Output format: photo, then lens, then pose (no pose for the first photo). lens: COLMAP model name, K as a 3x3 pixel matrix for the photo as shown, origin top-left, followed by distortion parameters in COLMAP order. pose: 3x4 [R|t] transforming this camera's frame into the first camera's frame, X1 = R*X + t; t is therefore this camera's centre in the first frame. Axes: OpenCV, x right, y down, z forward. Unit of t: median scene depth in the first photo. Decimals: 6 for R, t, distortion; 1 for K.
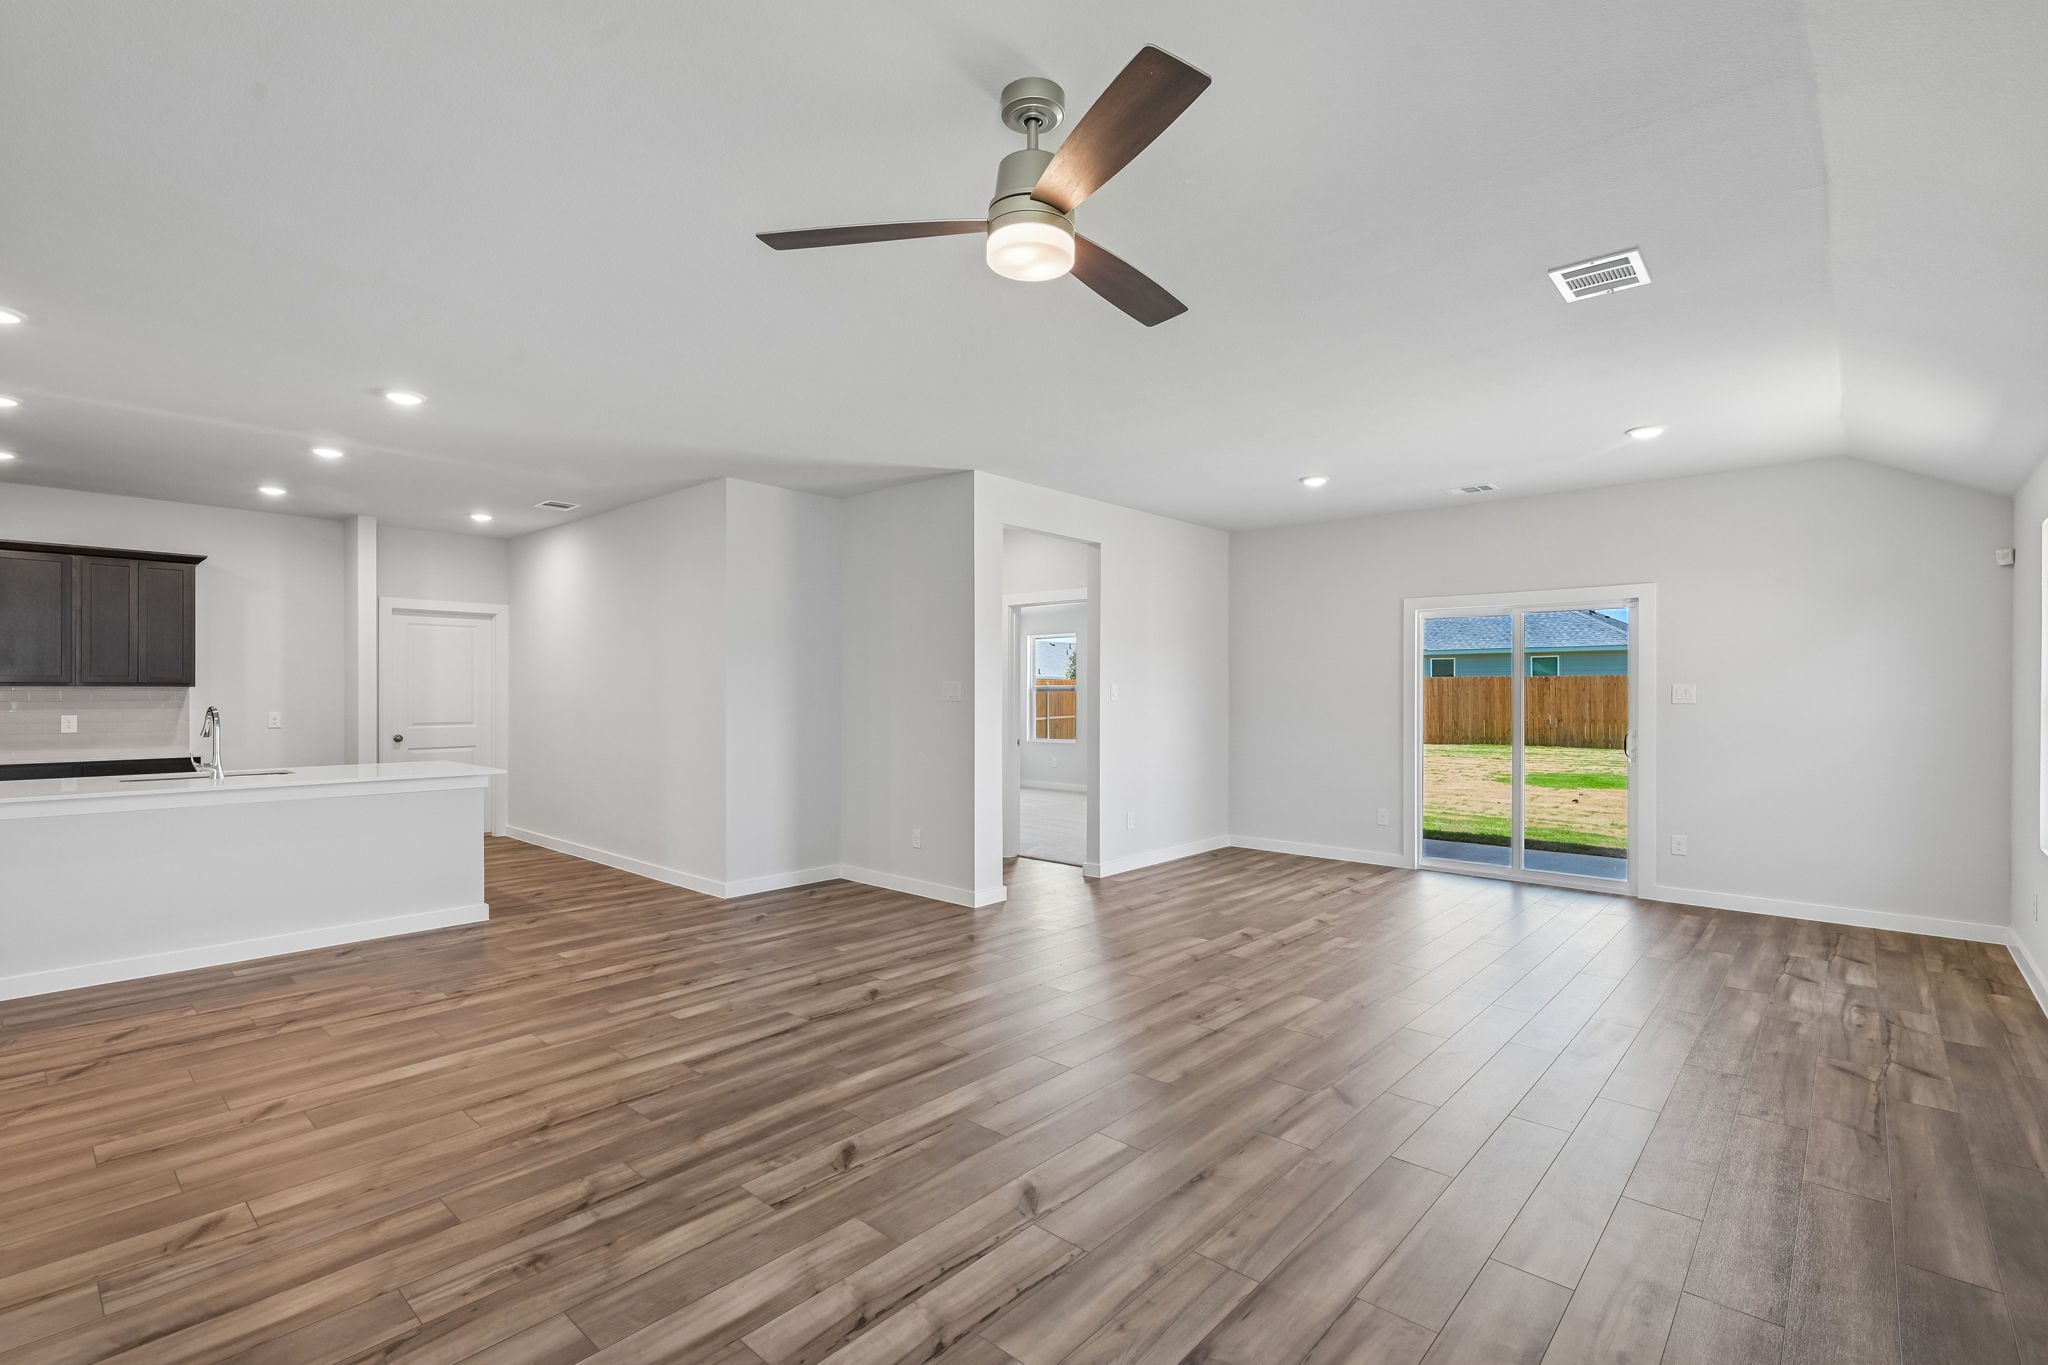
lens RADIAL K [[901.6, 0, 1007.7], [0, 901.6, 692.5], [0, 0, 1]] dist [0.002395, -0.000872]
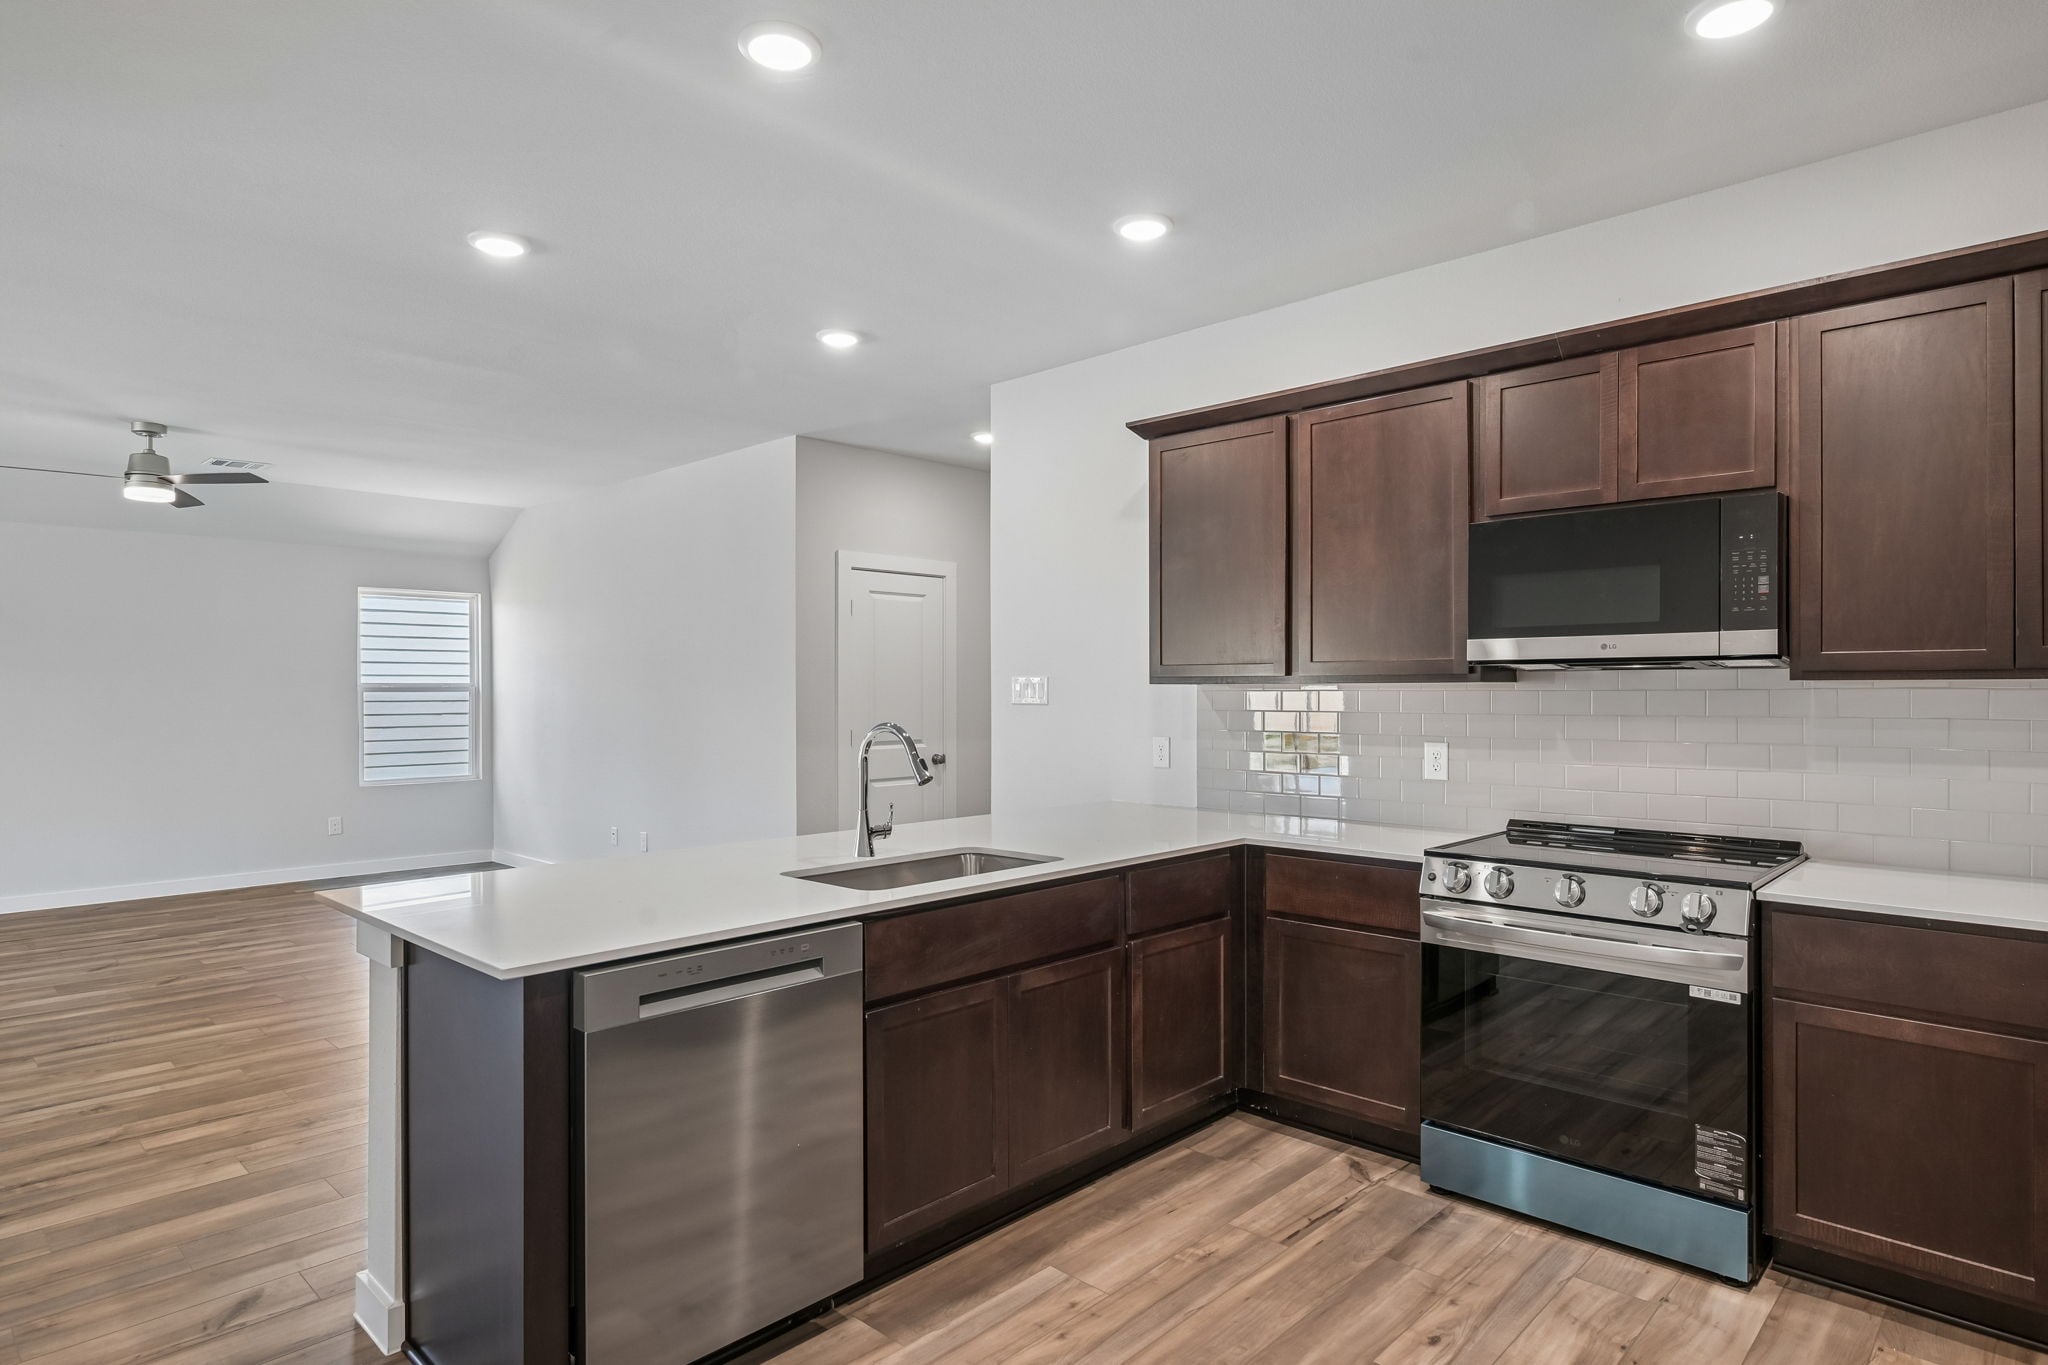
lens RADIAL K [[1145.5, 0, 1040.7], [0, 1145.5, 693.7], [0, 0, 1]] dist [0.000205, -0.000896]
pose [[-0.999731, 0.000480, 0.023183, -1.117905], [0.000592, 0.999988, 0.004792, -0.003907], [-0.023180, 0.004804, -0.999720, 1.887255]]
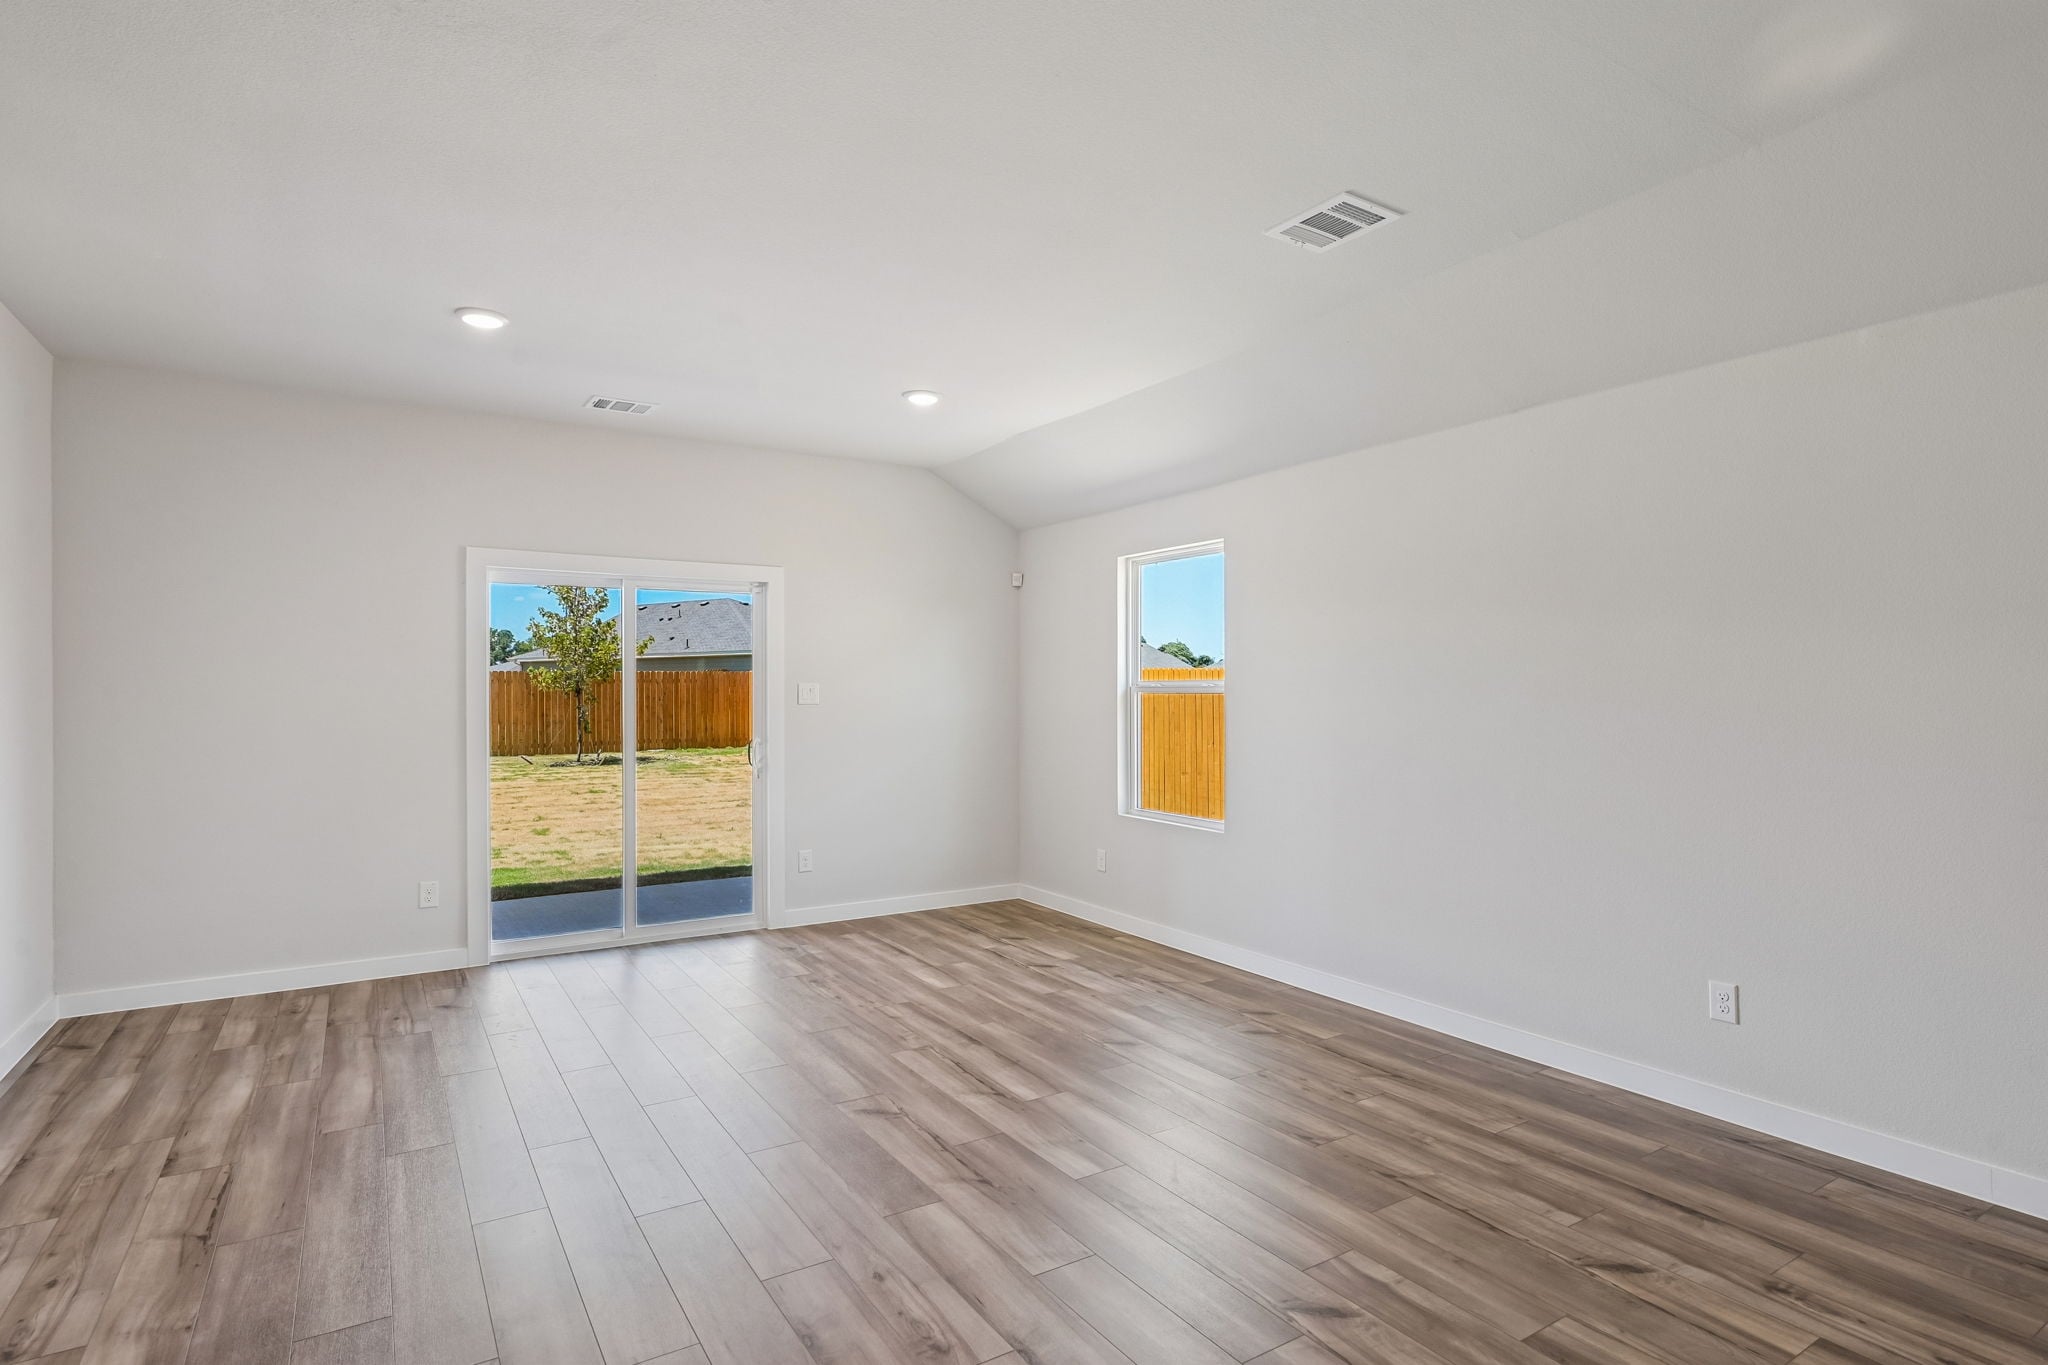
lens RADIAL K [[1042.7, 0, 1040.9], [0, 1042.7, 687.1], [0, 0, 1]] dist [-0.008695, 0.002009]
pose [[0.262782, 0.001693, 0.964854, -0.295148], [0.003199, 0.999991, -0.002625, -0.001967], [-0.964850, 0.003776, 0.262774, 0.721210]]
